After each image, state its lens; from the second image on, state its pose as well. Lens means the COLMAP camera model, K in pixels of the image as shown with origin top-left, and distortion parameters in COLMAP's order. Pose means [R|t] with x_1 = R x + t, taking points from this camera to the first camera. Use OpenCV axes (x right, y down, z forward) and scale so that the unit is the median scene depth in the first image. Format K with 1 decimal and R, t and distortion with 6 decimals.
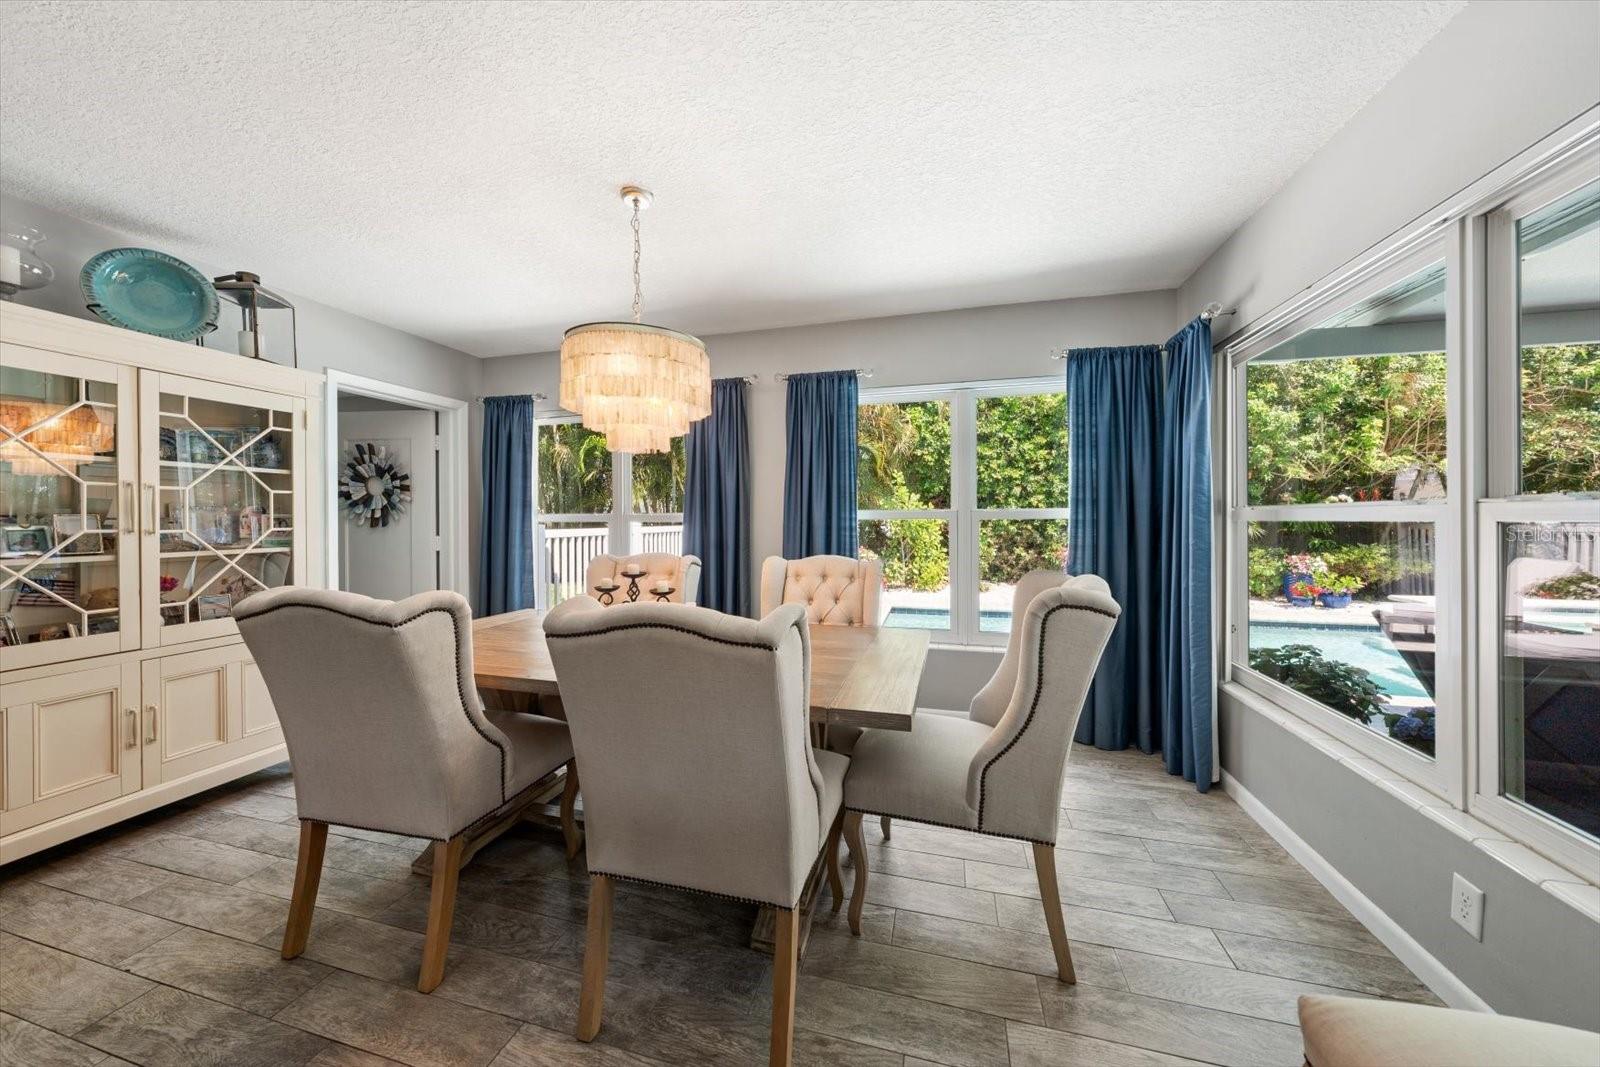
lens RADIAL K [[554.5, 0, 800.2], [0, 554.5, 526.6], [0, 0, 1]] dist [-0.002721, -0.000070]
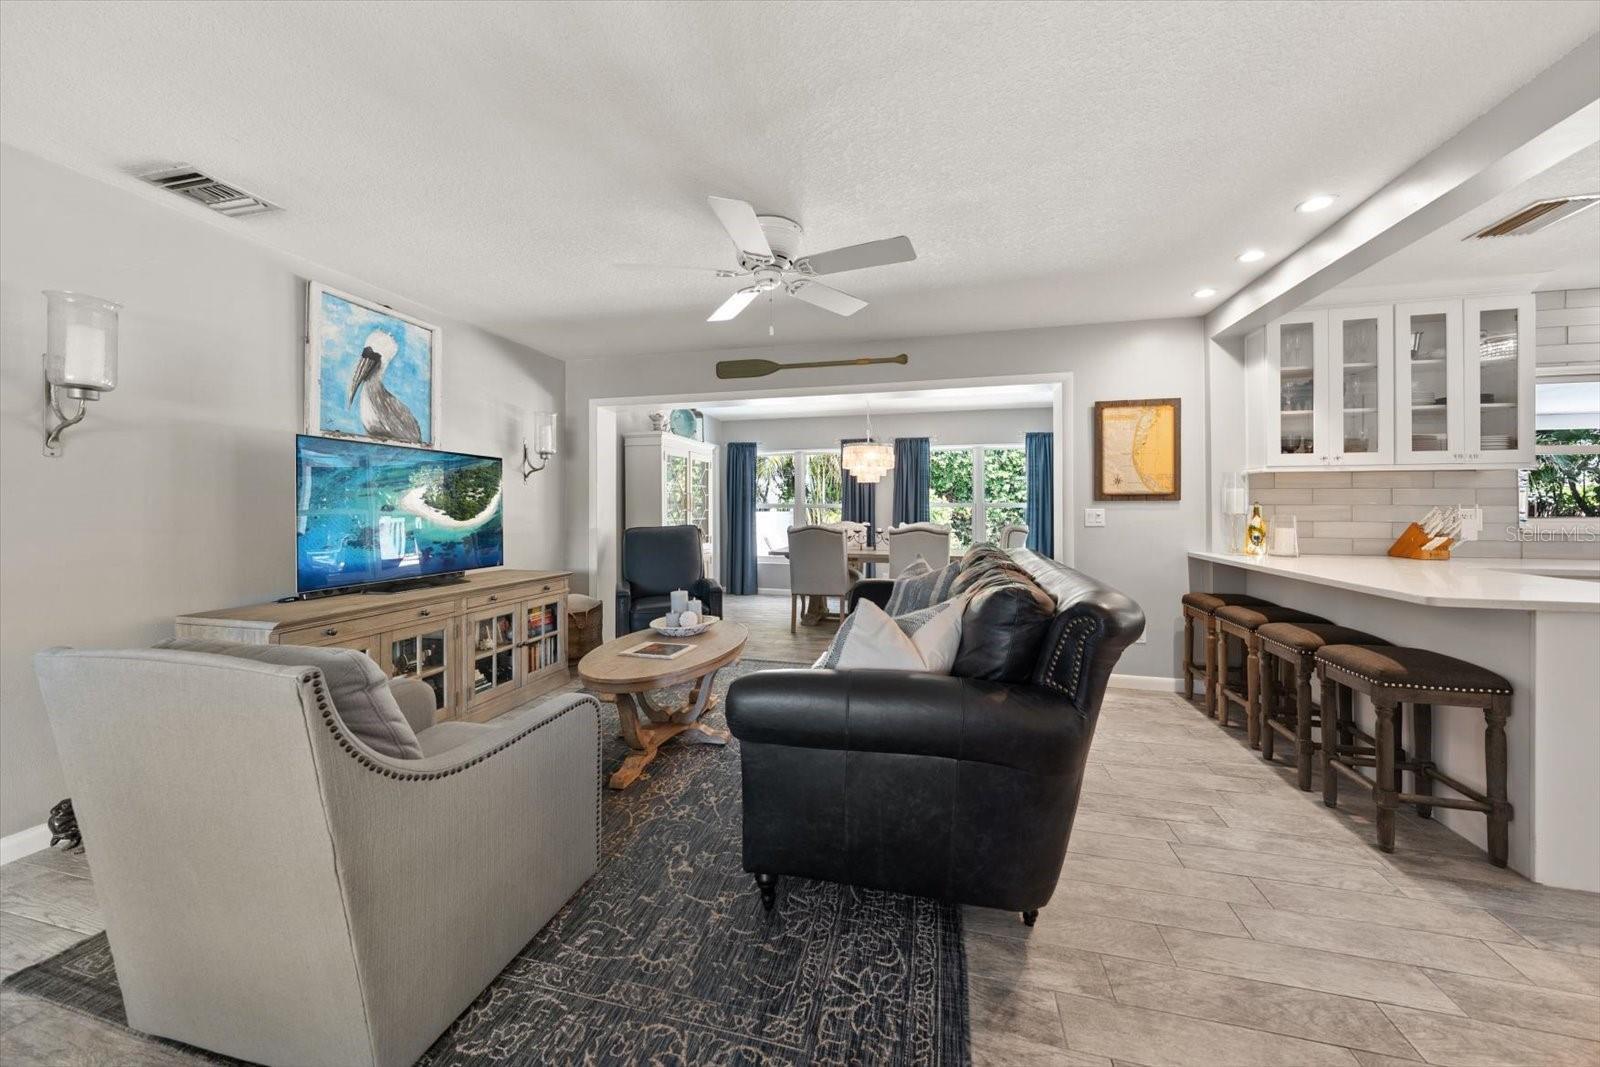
lens RADIAL K [[554.5, 0, 800.2], [0, 554.5, 526.6], [0, 0, 1]] dist [-0.002721, -0.000070]
pose [[0.999932, 0.001646, 0.011582, -0.135284], [-0.001873, 0.999806, 0.019588, 0.006865], [-0.011547, -0.019609, 0.999741, -0.366398]]
